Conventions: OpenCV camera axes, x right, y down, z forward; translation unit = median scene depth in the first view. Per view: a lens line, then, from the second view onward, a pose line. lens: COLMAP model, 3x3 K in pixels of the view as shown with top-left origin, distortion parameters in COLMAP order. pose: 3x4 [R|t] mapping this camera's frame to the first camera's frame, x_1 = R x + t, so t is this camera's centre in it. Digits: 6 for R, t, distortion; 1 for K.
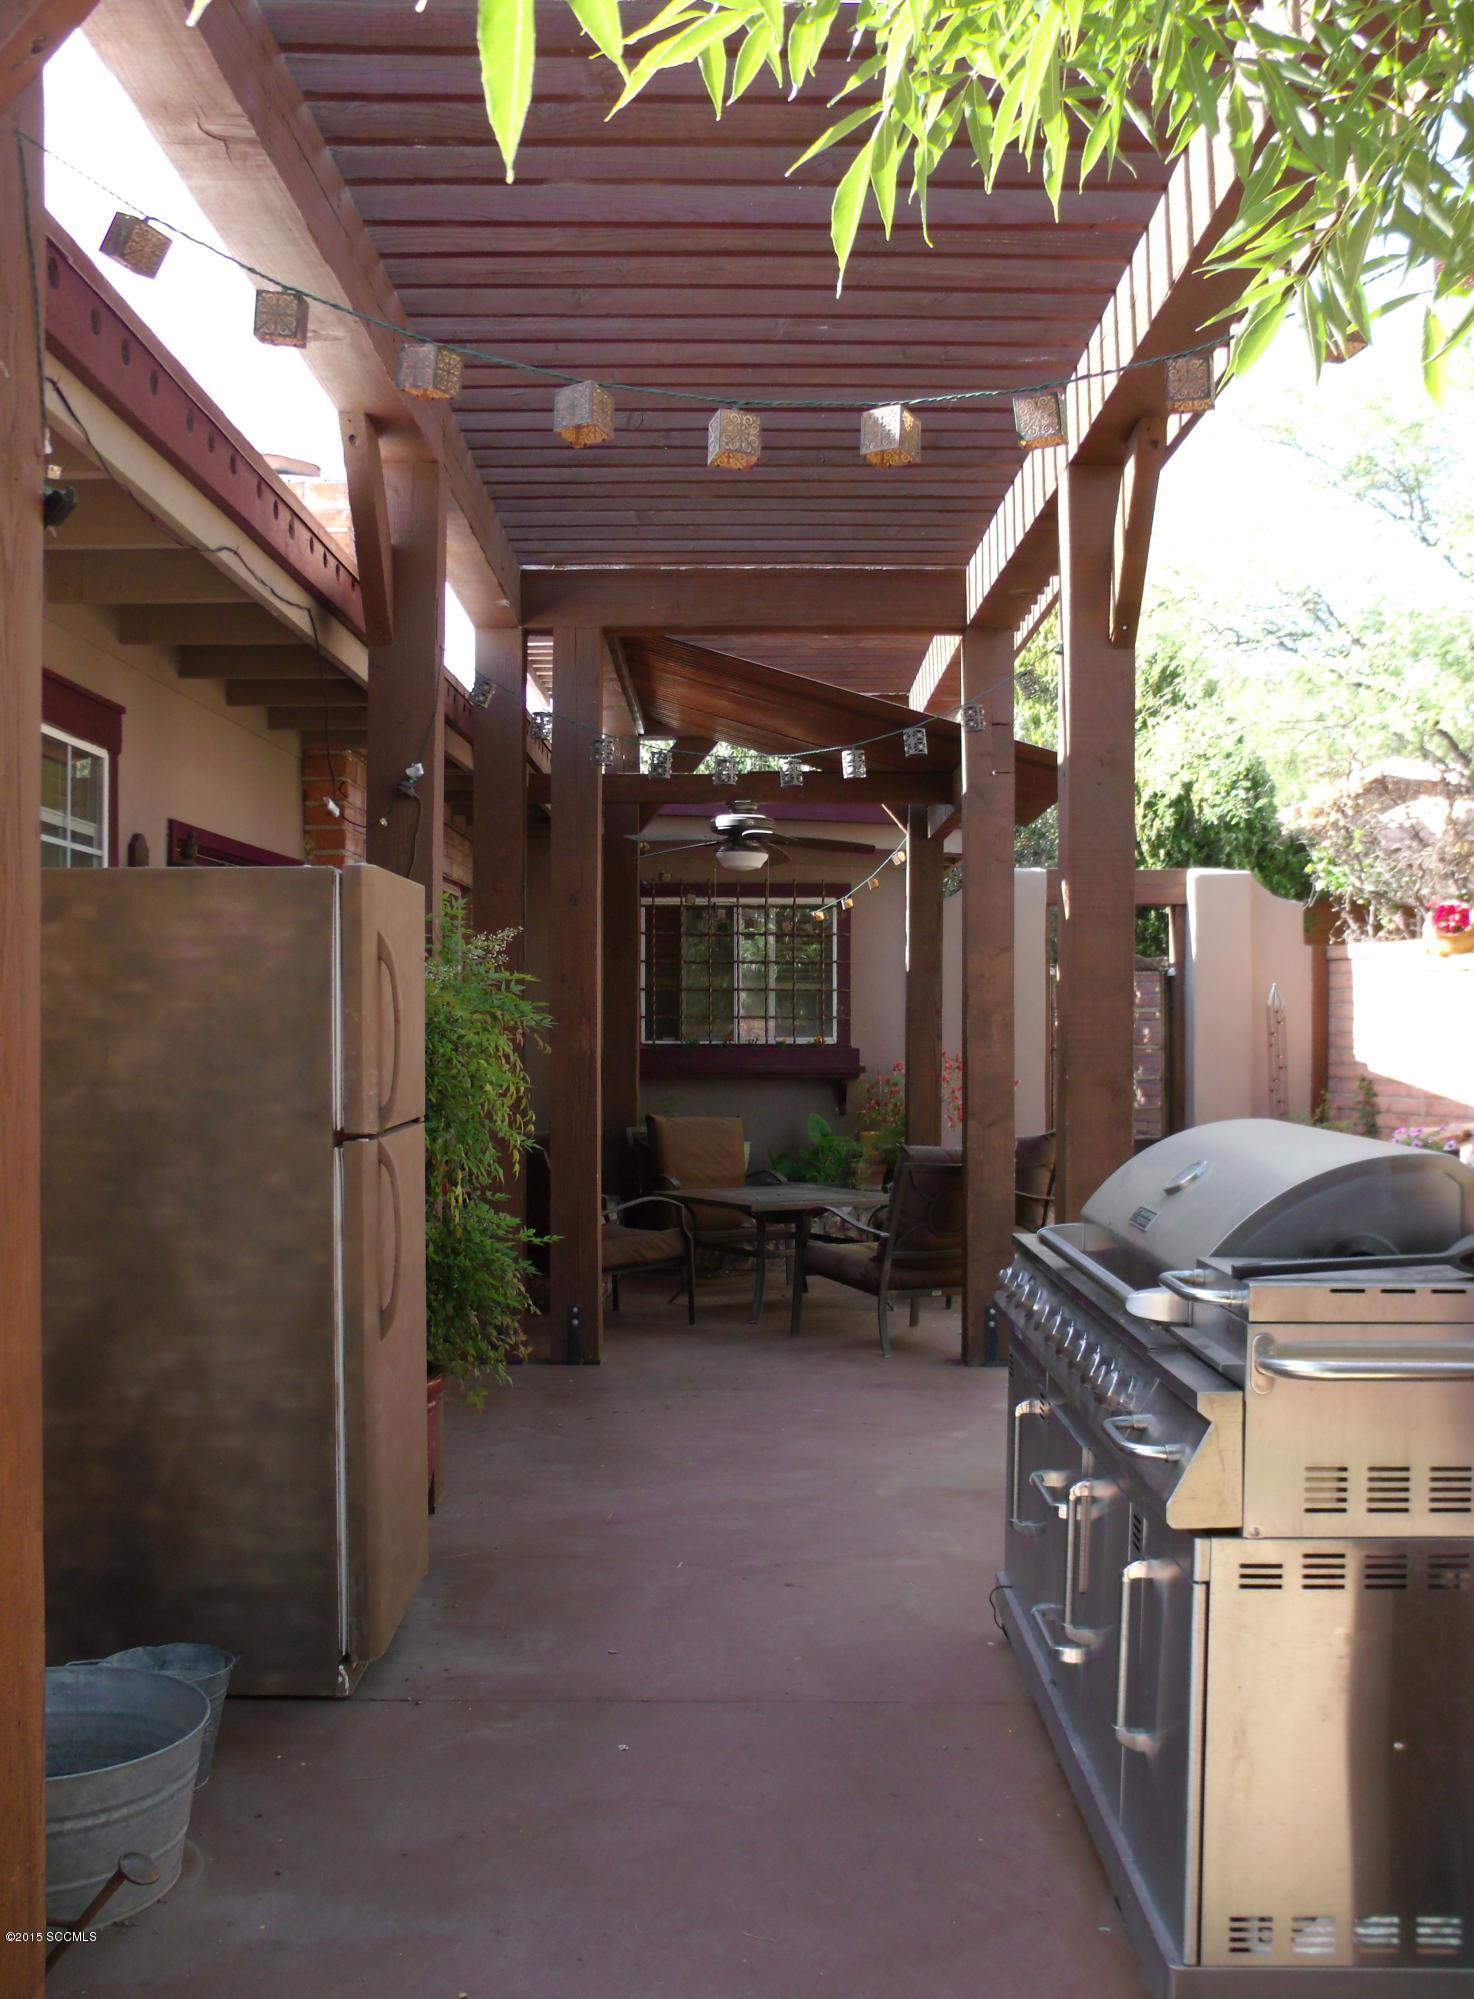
lens RADIAL K [[1934.4, 0, 737.0], [0, 1934.4, 999.5], [0, 0, 1]] dist [-0.153696, -0.002750]
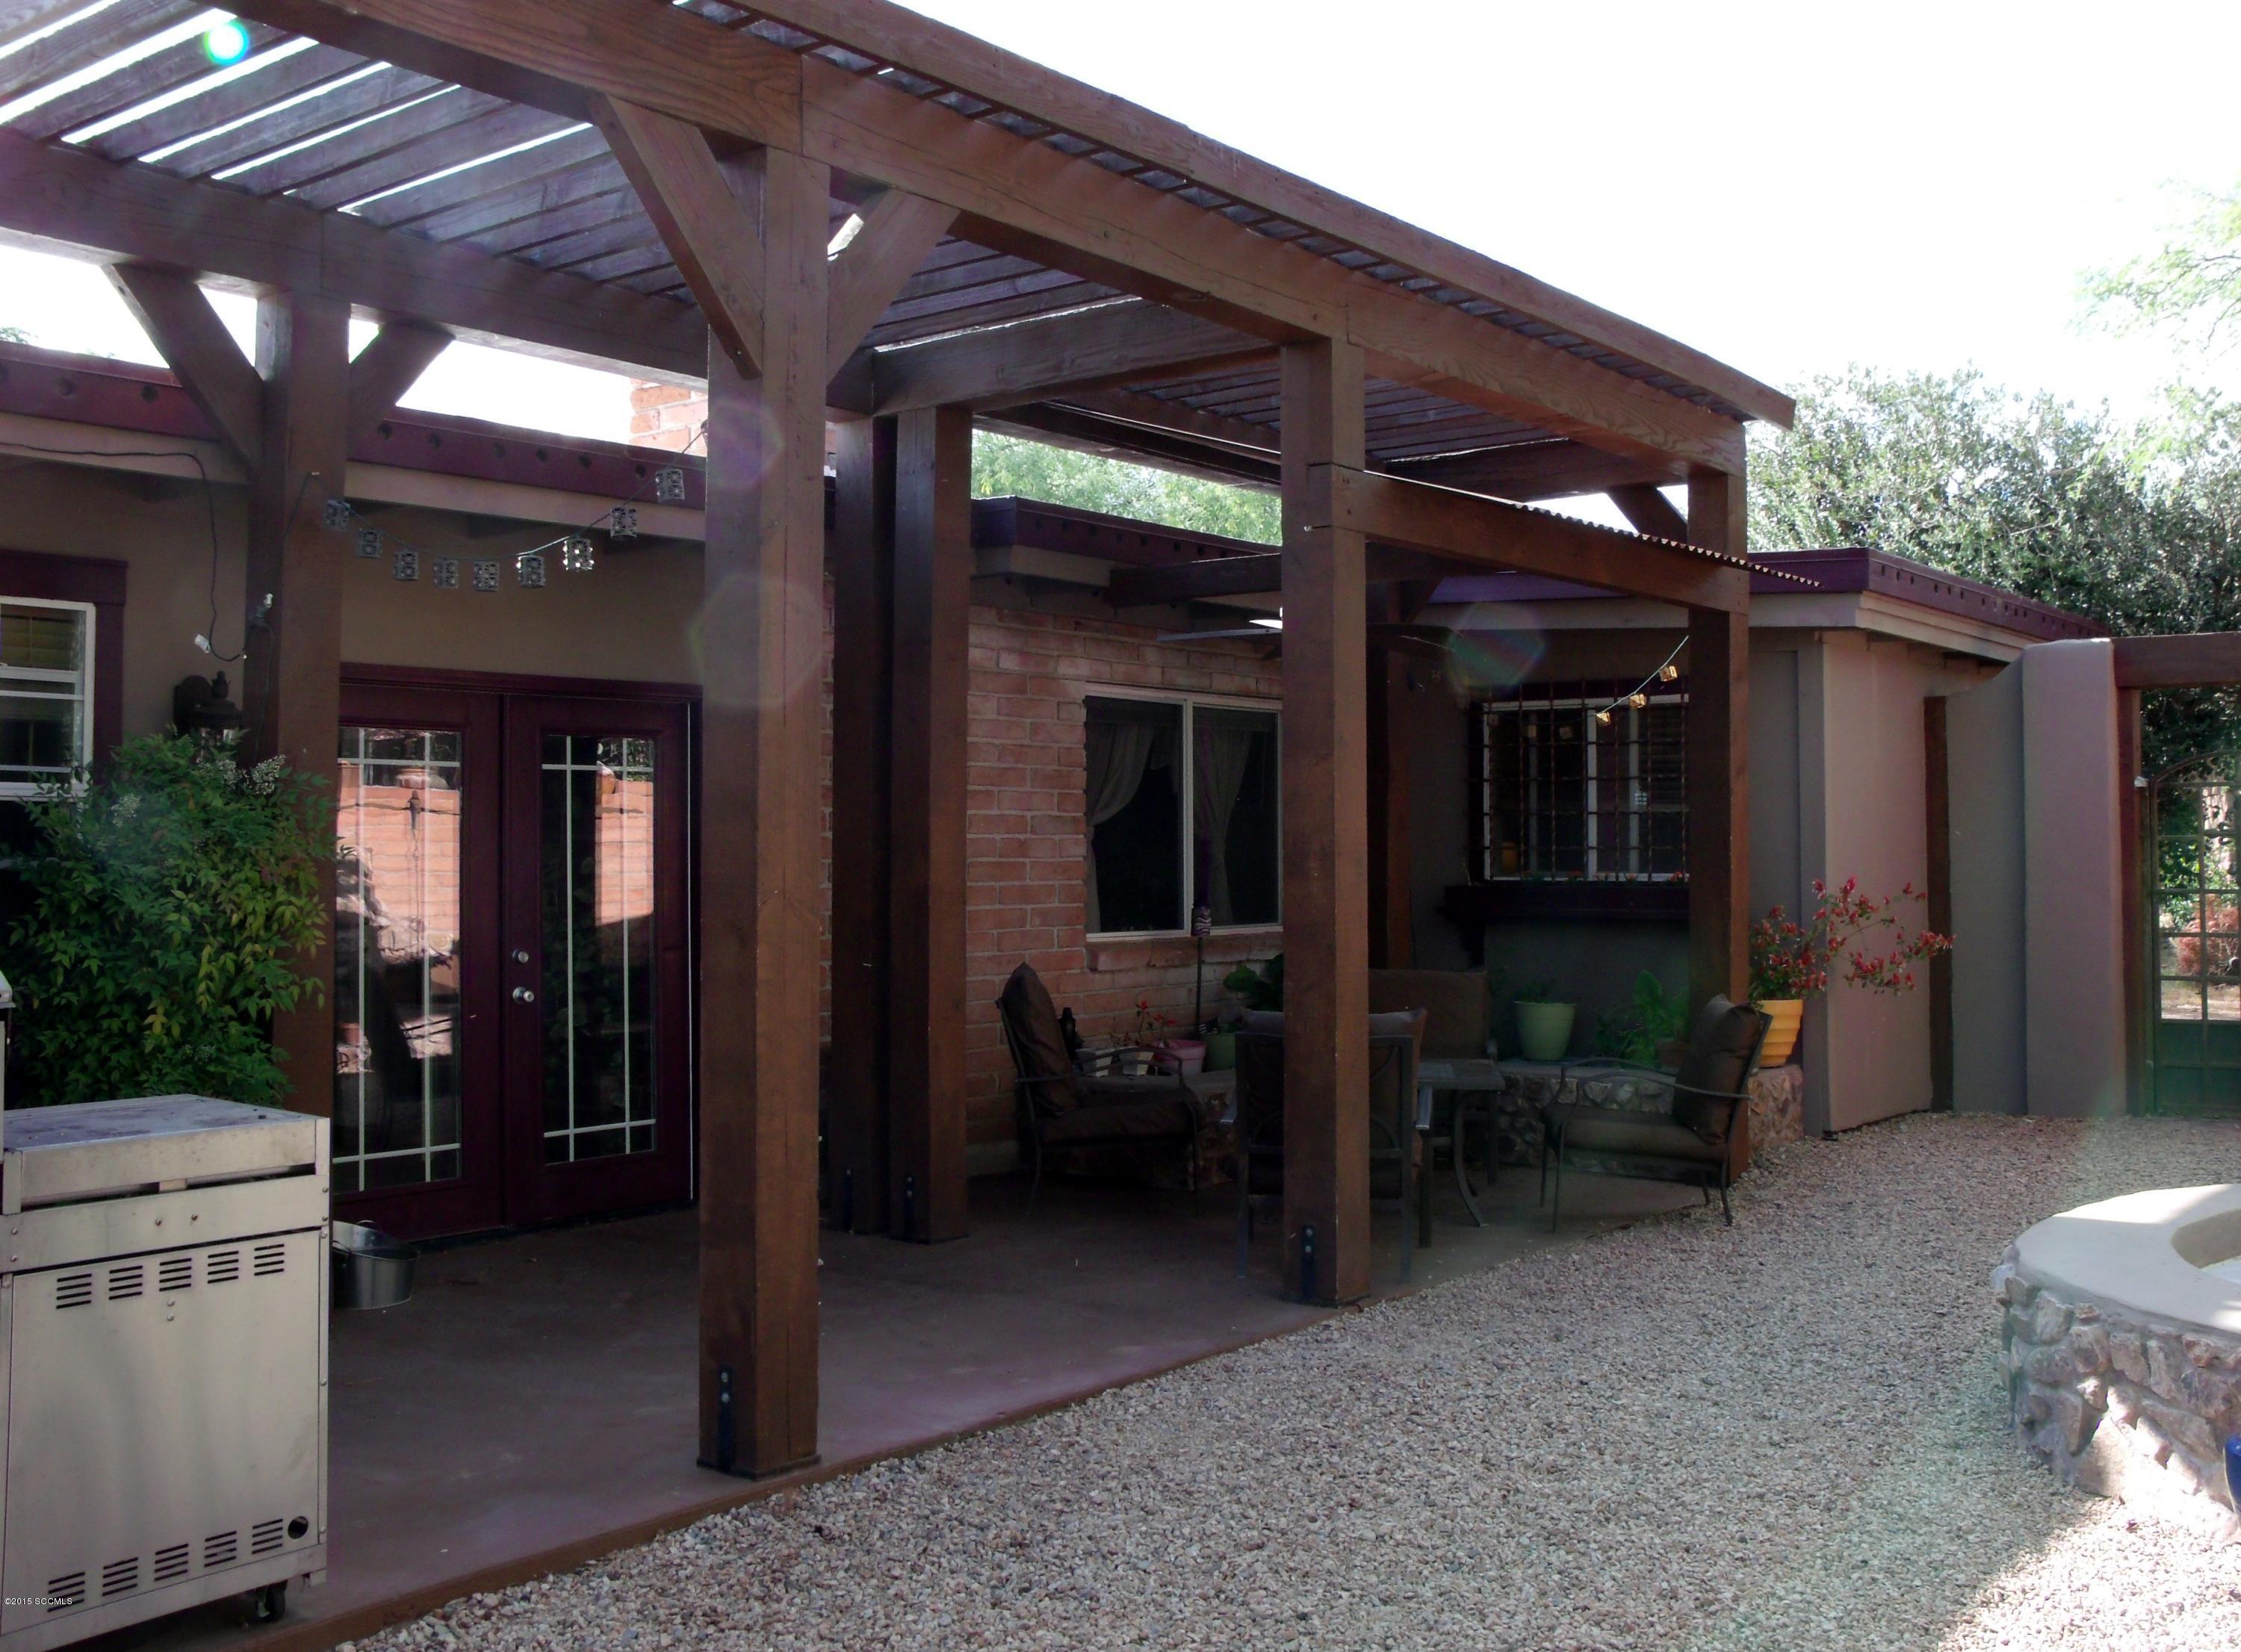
lens RADIAL K [[2168.3, 0, 1120.5], [0, 2168.3, 826.0], [0, 0, 1]] dist [-0.153696, -0.002750]
pose [[0.787811, -0.006355, -0.615884, 0.355222], [0.004086, 0.999979, -0.005092, 0.003315], [0.615904, 0.001495, 0.787820, 0.161832]]
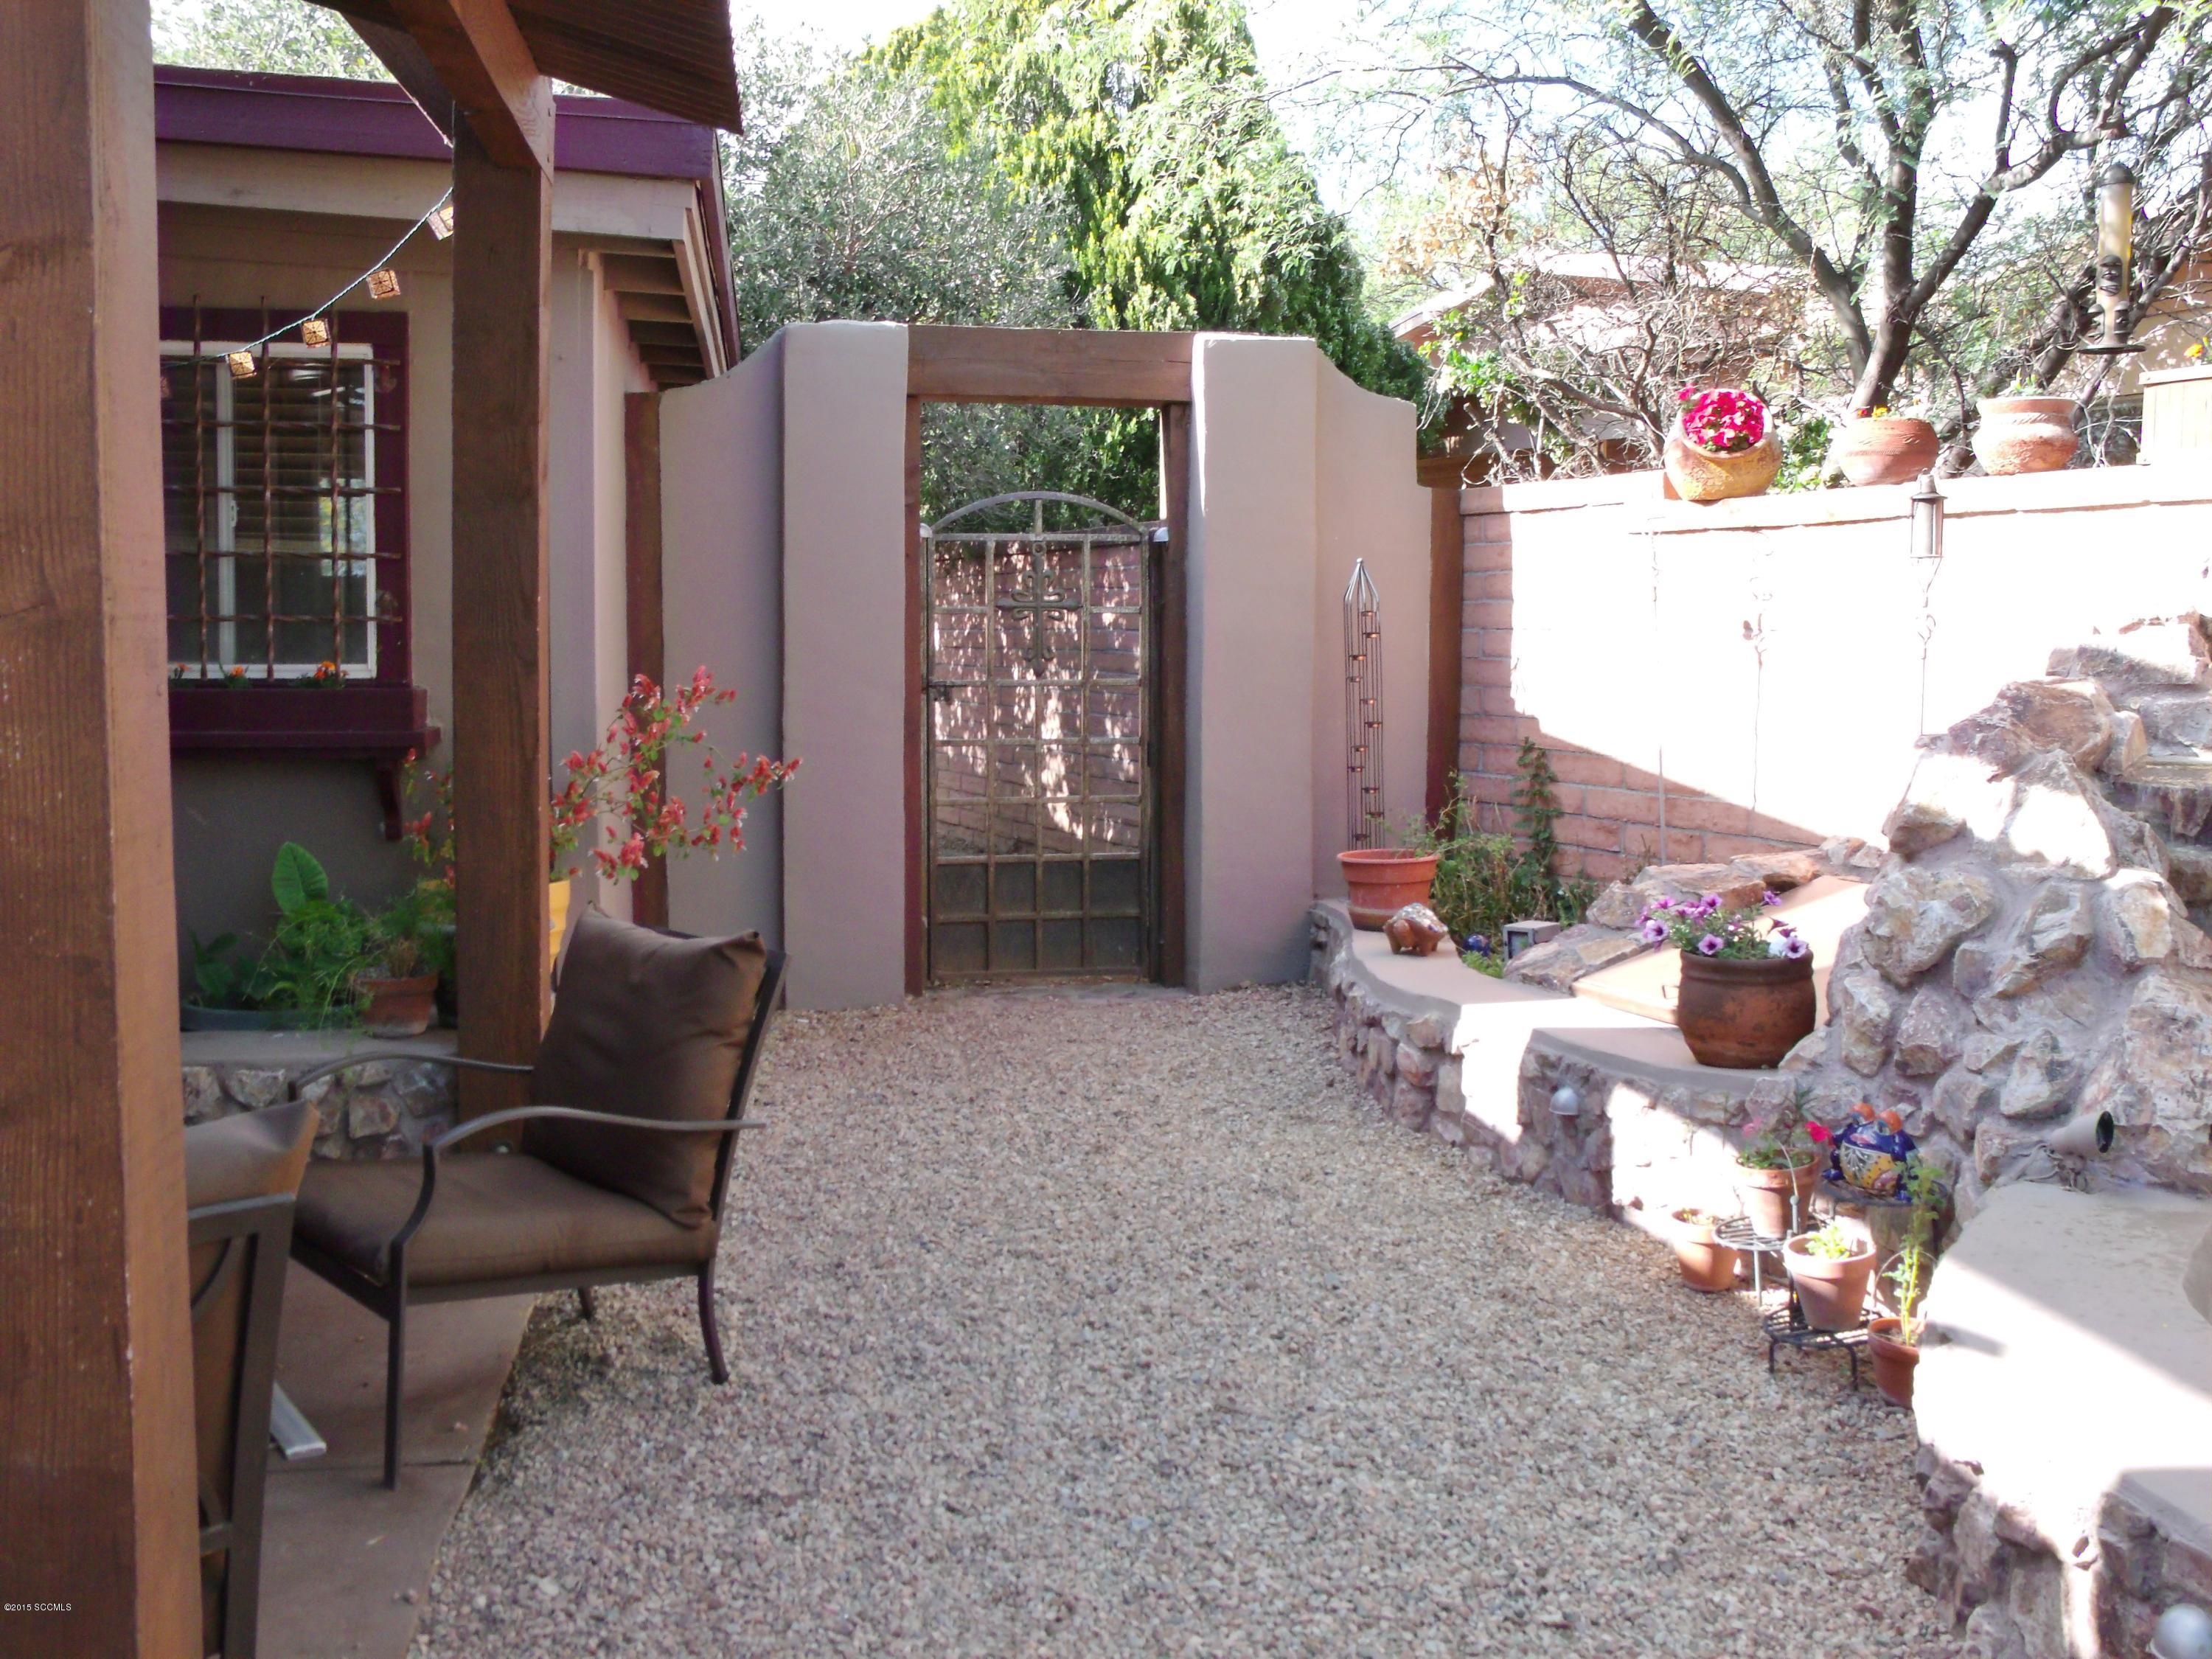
lens RADIAL K [[2170.7, 0, 1104.3], [0, 2170.7, 796.0], [0, 0, 1]] dist [-0.130850, -0.002344]
pose [[0.987380, -0.006204, 0.158250, 0.124661], [-0.007487, 0.996287, 0.085771, 0.005870], [-0.158195, -0.085873, 0.983667, 0.445465]]
